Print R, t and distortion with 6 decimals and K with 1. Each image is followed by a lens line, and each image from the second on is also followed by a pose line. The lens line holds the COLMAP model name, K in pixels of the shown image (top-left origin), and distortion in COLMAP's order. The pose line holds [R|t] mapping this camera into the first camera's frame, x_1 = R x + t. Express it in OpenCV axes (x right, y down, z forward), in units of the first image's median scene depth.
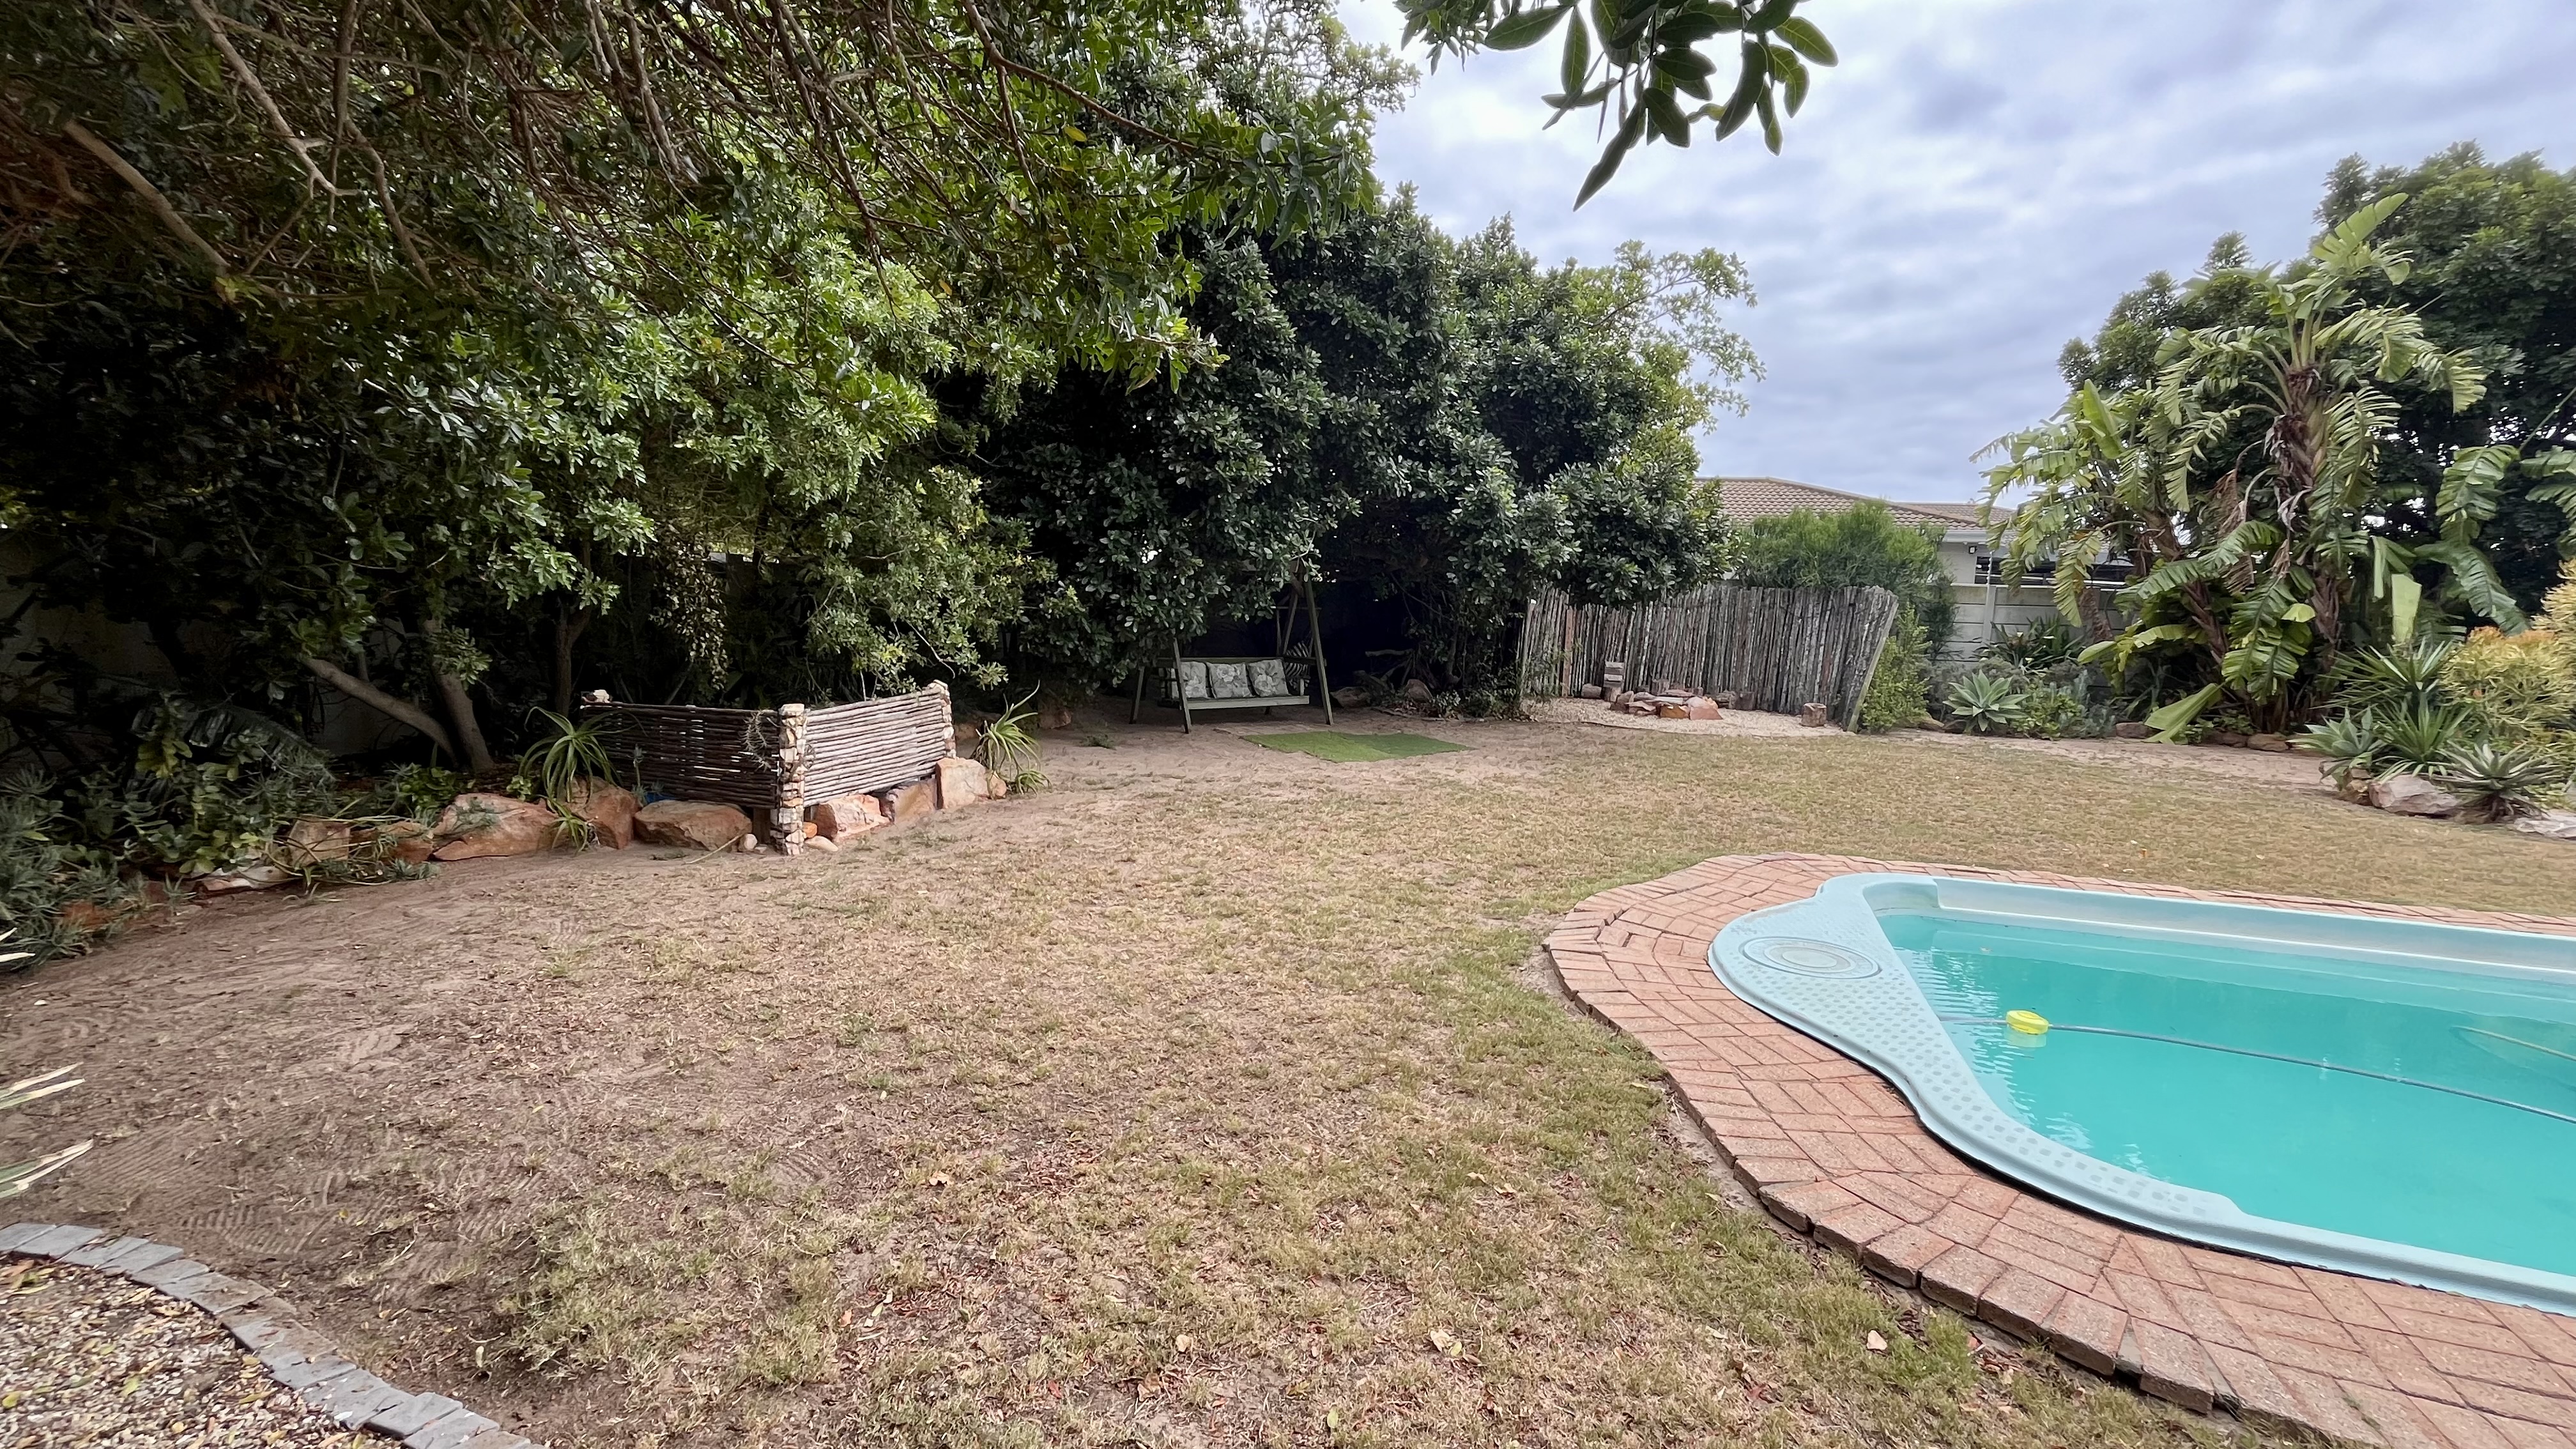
lens RADIAL K [[1053.2, 0, 1286.2], [0, 1053.2, 727.8], [0, 0, 1]] dist [-0.000183, 0.000256]
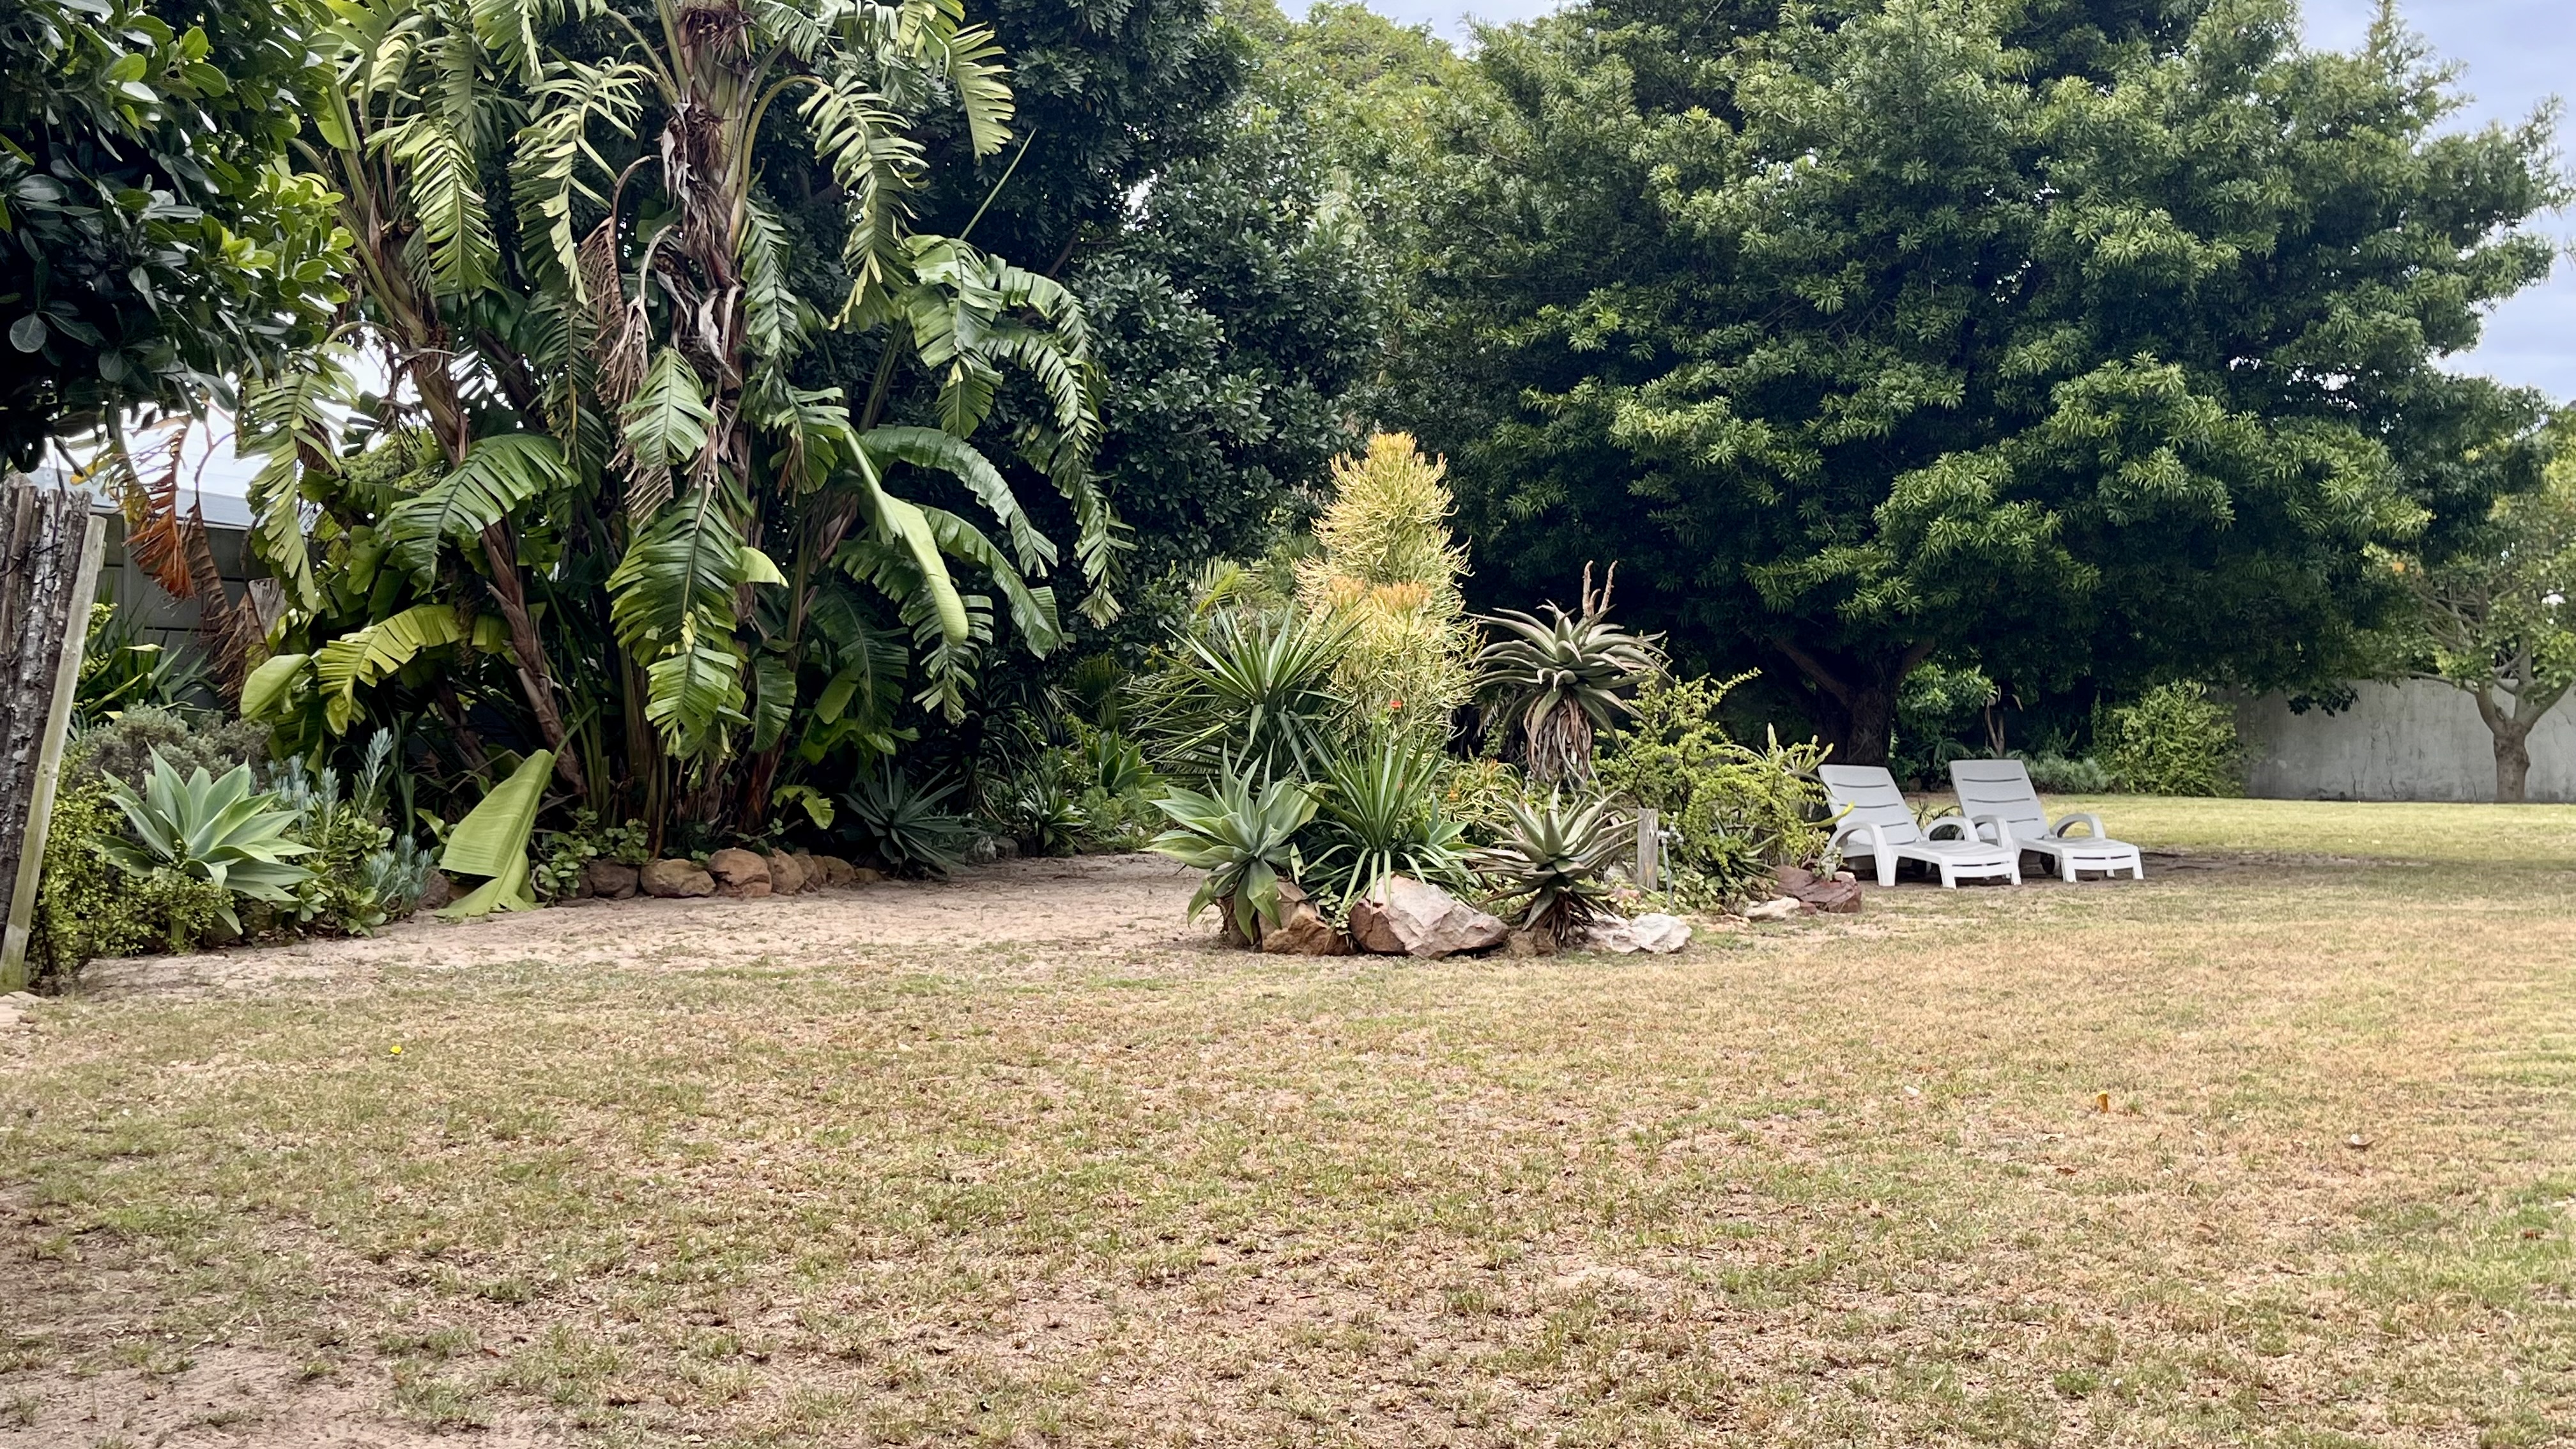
lens RADIAL K [[2681.5, 0, 1314.2], [0, 2681.5, 736.1], [0, 0, 1]] dist [0.134286, -0.357344]
pose [[0.144806, -0.044001, 0.988481, -0.092699], [0.125494, 0.991760, 0.025763, -0.036266], [-0.981470, 0.120318, 0.149134, 0.554412]]
